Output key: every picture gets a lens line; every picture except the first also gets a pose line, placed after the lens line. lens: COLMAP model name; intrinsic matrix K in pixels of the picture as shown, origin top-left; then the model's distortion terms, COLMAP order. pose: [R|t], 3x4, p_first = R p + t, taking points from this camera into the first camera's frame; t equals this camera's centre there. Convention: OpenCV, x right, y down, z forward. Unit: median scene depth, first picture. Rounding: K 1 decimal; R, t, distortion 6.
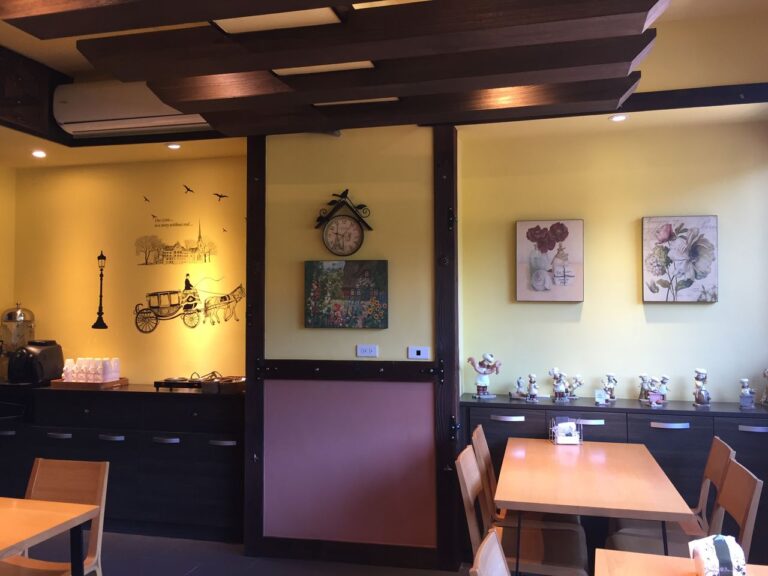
lens RADIAL K [[650.5, 0, 390.2], [0, 650.5, 281.4], [0, 0, 1]] dist [0.041080, -0.015589]
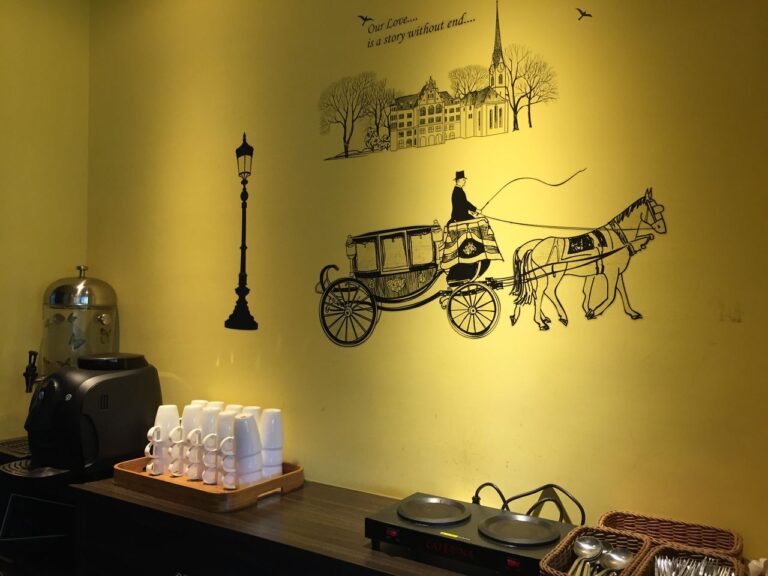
lens RADIAL K [[650.5, 0, 382.6], [0, 650.5, 280.1], [0, 0, 1]] dist [0.041080, -0.015589]
pose [[0.943664, 0.000879, -0.330903, -0.237116], [0.005042, 0.999842, 0.017035, 0.036997], [0.330865, -0.017743, 0.943511, 0.672919]]
